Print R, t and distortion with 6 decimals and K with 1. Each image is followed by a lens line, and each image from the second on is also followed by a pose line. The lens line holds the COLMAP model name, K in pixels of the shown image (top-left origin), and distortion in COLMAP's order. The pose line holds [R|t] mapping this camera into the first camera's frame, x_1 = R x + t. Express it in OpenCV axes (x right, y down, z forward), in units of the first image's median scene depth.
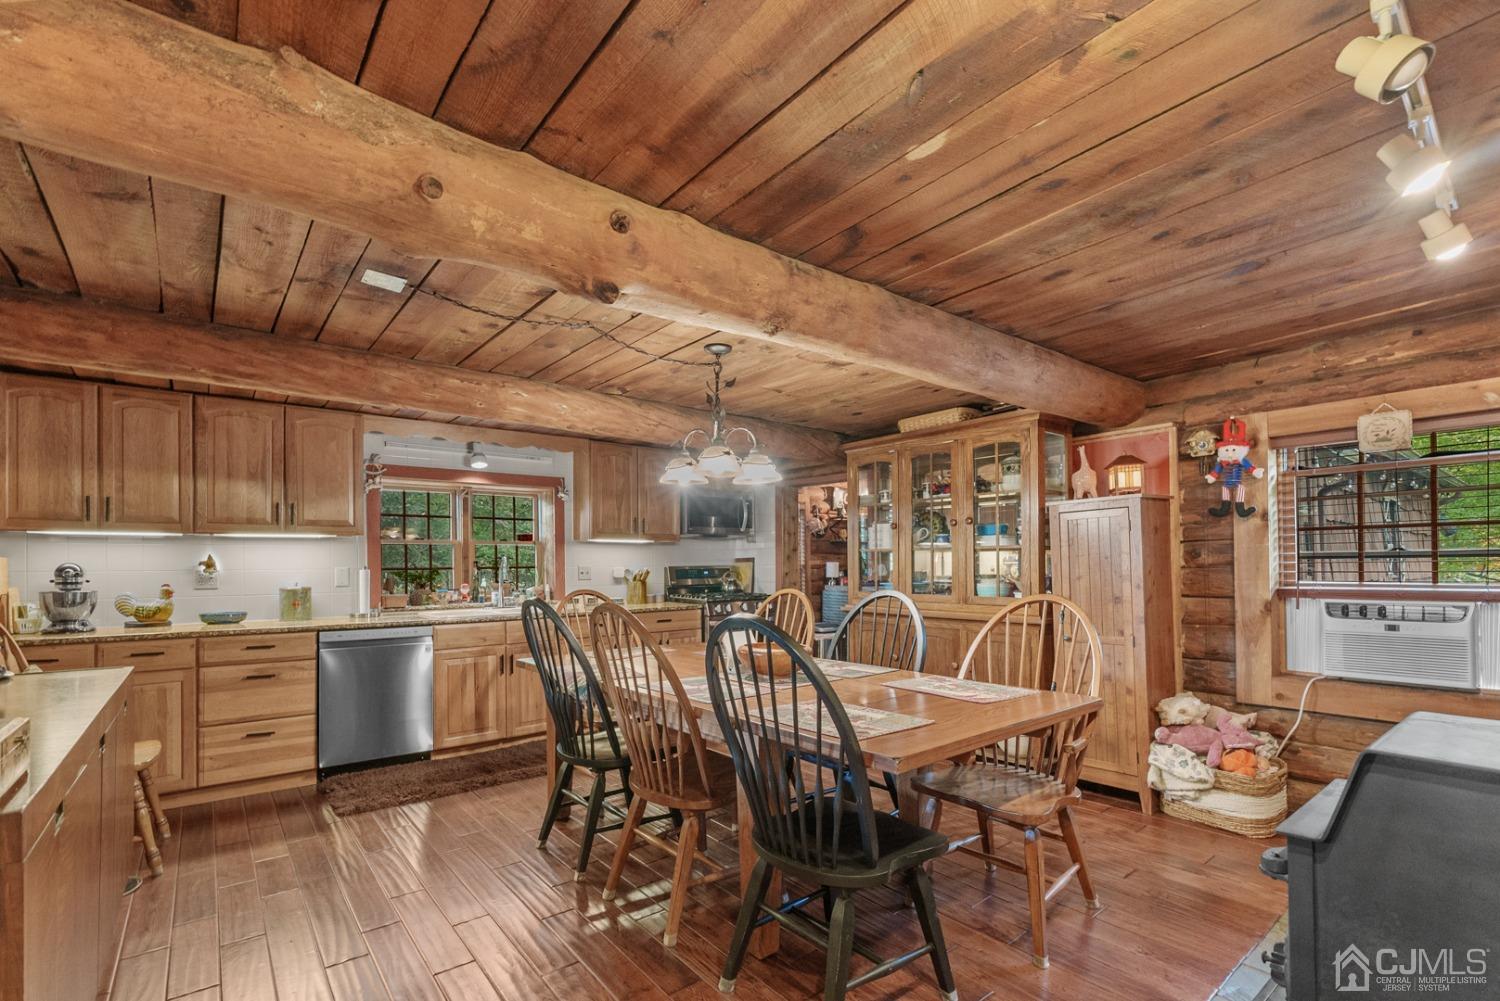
lens RADIAL K [[655.4, 0, 727.7], [0, 655.4, 555.5], [0, 0, 1]] dist [-0.003844, -0.000960]
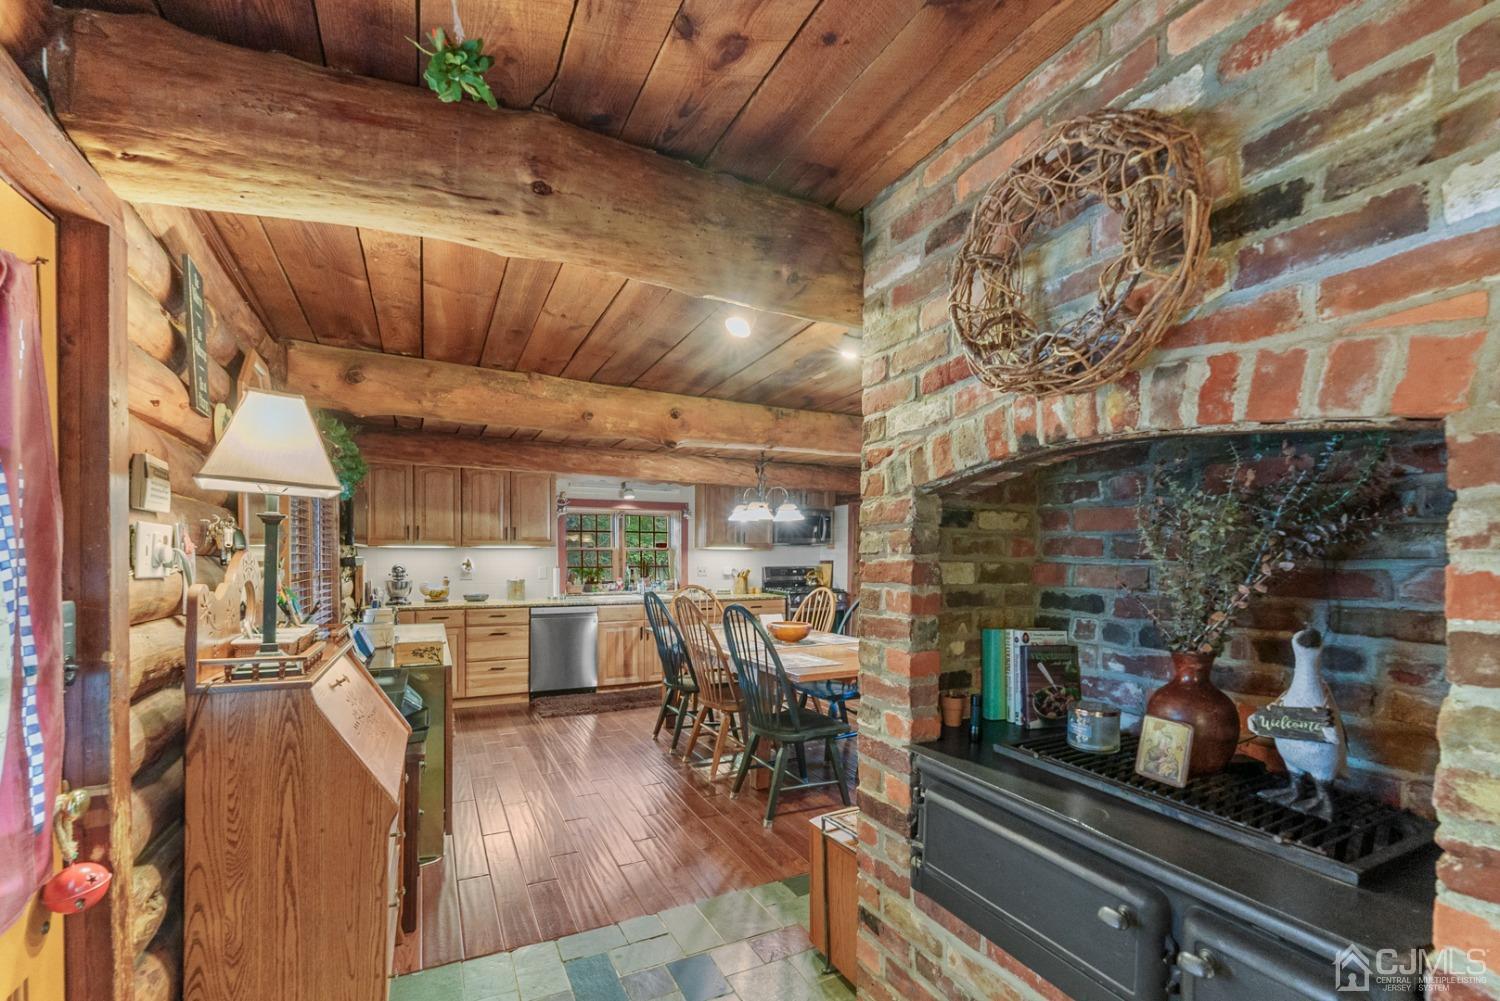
lens RADIAL K [[616.9, 0, 765.3], [0, 616.9, 559.7], [0, 0, 1]] dist [-0.005932, -0.000484]
pose [[0.984983, 0.014250, -0.172061, 0.200551], [-0.010430, 0.999679, 0.023081, -0.042225], [0.172335, -0.020940, 0.984816, -0.385717]]
